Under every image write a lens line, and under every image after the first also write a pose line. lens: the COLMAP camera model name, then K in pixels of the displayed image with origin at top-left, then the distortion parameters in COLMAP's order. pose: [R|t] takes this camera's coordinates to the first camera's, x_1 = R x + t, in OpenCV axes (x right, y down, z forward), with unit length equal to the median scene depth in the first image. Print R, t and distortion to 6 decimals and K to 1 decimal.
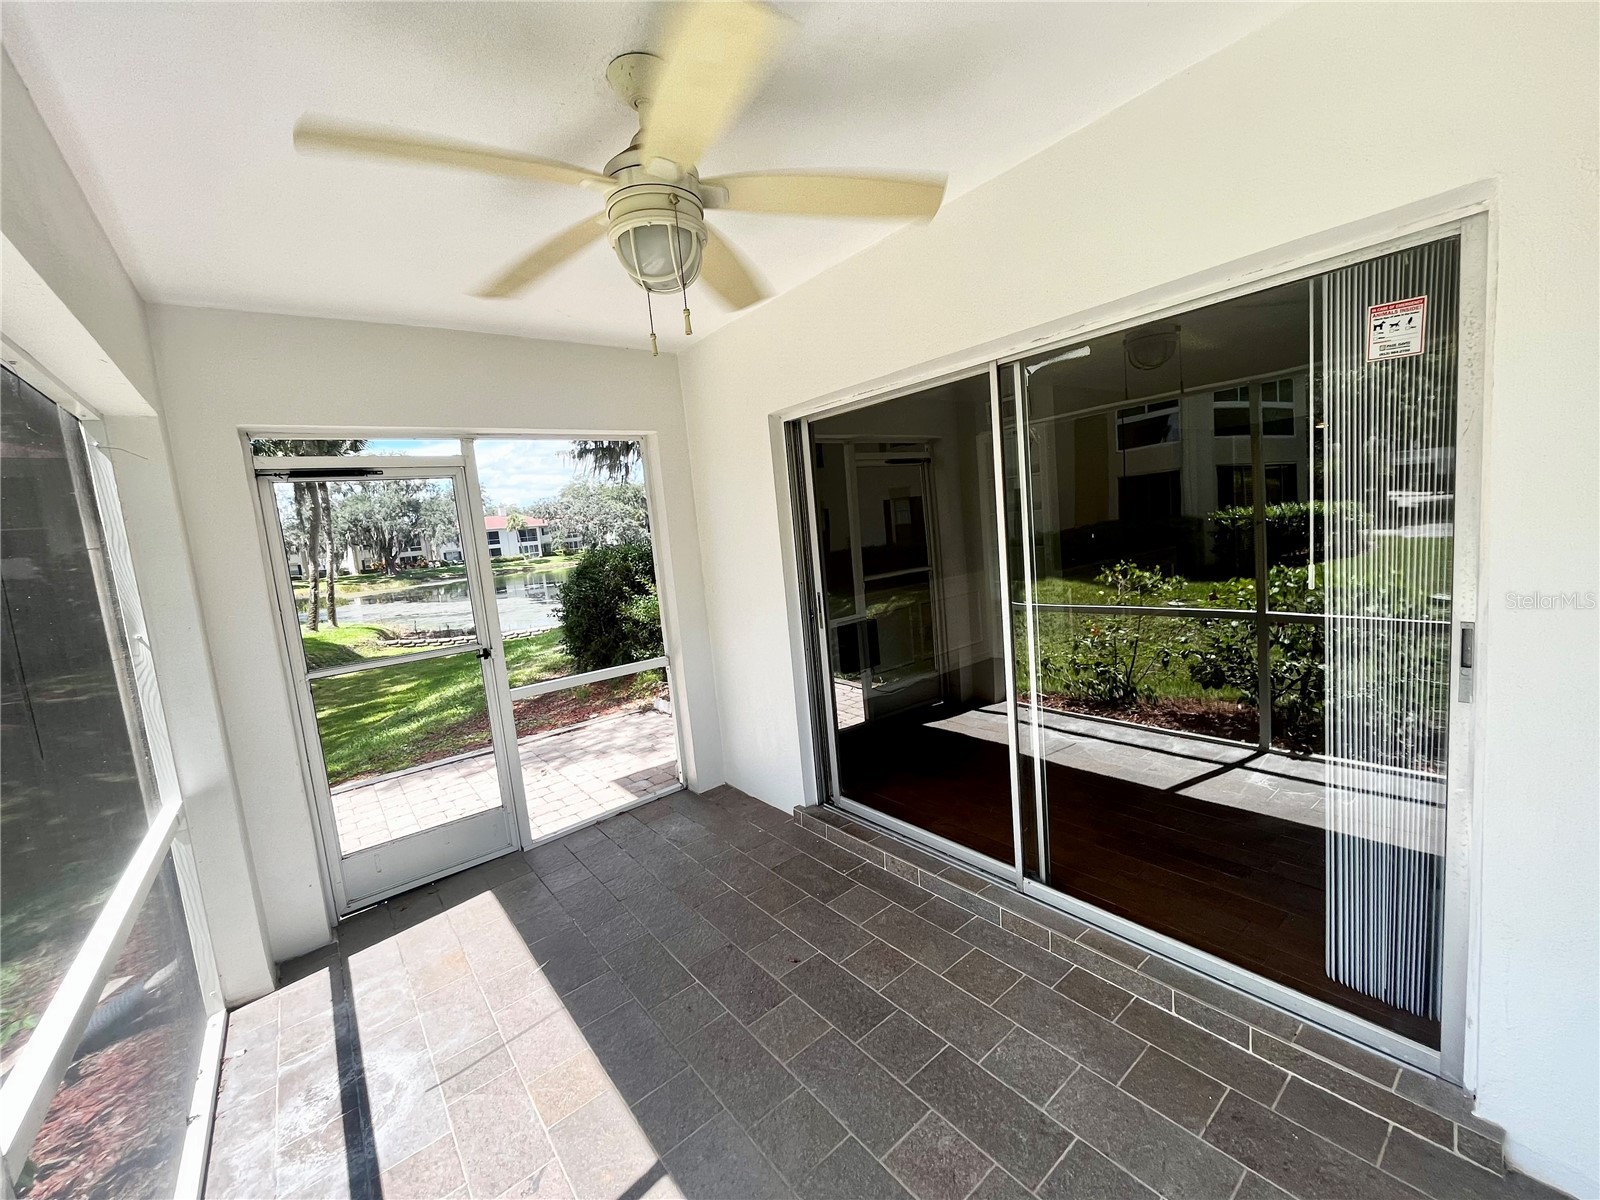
lens RADIAL K [[646.6, 0, 799.5], [0, 646.6, 595.8], [0, 0, 1]] dist [-0.006795, -0.000086]
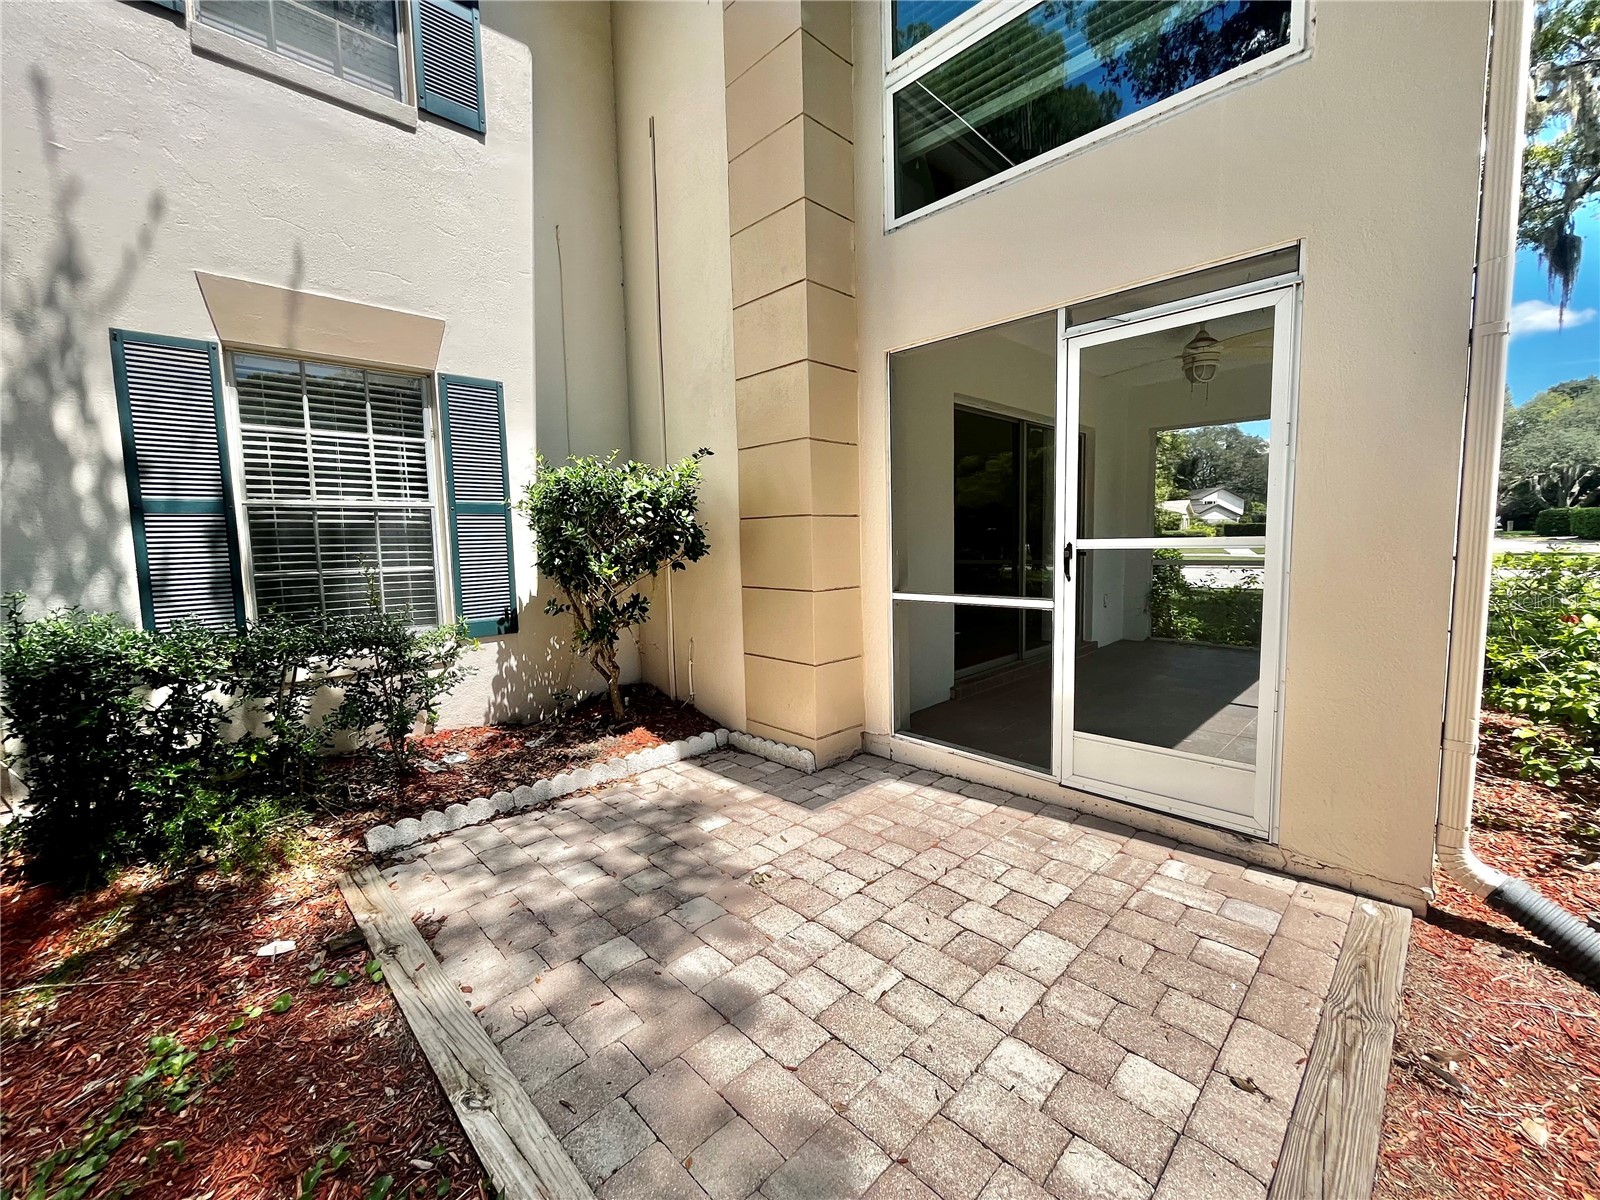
lens RADIAL K [[646.6, 0, 795.4], [0, 646.6, 595.7], [0, 0, 1]] dist [-0.006795, -0.000086]
pose [[-0.096613, 0.001895, 0.995320, -0.485732], [0.146236, 0.989173, 0.012312, 0.029255], [-0.984521, 0.146742, -0.095845, 0.536738]]
